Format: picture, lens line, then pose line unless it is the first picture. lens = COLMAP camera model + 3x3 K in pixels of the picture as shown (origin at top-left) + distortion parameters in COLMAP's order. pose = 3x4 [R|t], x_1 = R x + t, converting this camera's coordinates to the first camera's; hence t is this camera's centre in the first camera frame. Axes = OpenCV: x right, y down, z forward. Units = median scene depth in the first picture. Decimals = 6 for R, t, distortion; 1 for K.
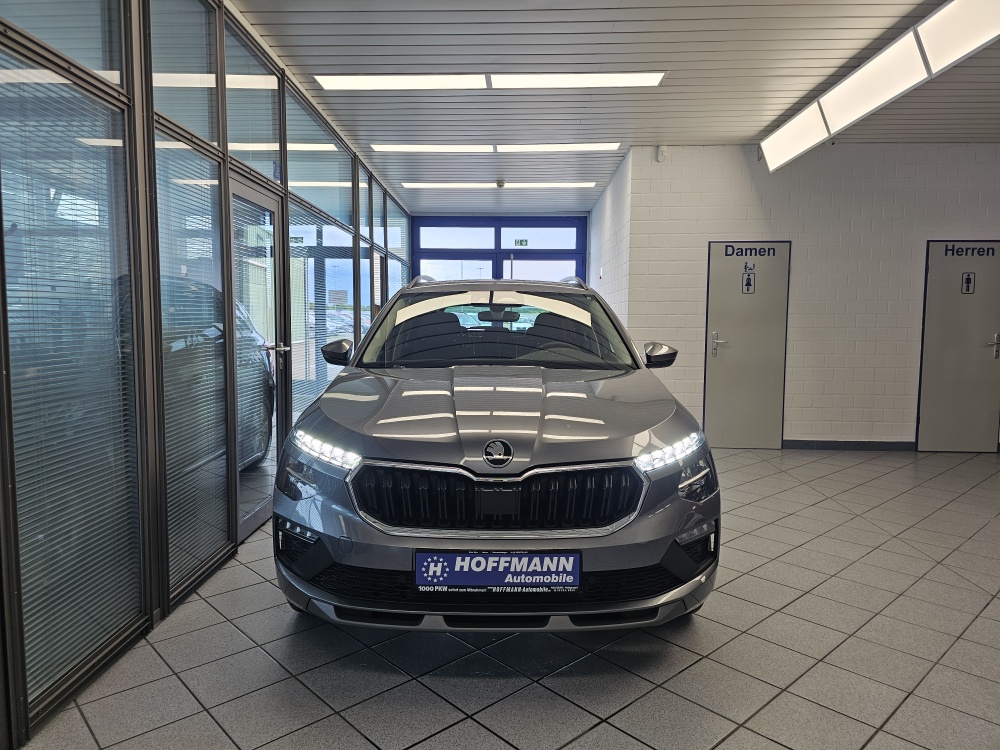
lens RADIAL K [[686.1, 0, 435.5], [0, 686.1, 393.9], [0, 0, 1]] dist [0.035787, -0.049845]
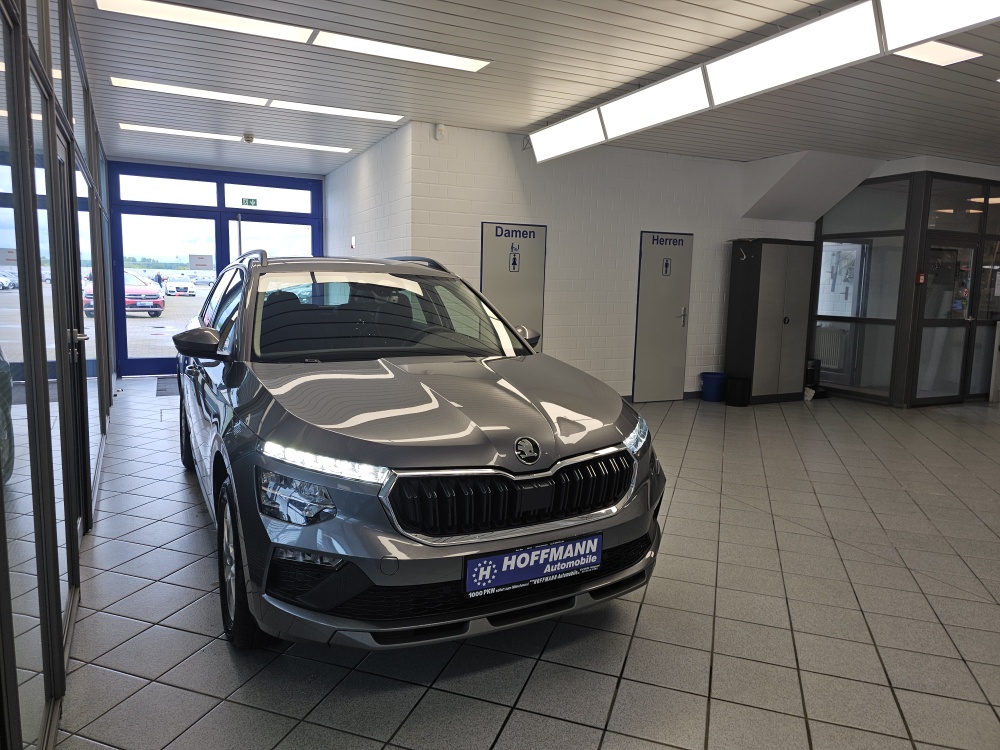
lens RADIAL K [[686.1, 0, 544.2], [0, 686.1, 400.0], [0, 0, 1]] dist [0.035787, -0.049845]
pose [[0.871204, -0.062986, 0.486864, -0.386043], [0.037629, 0.997385, 0.061697, -0.051844], [-0.489477, -0.035430, 0.871296, 0.099160]]
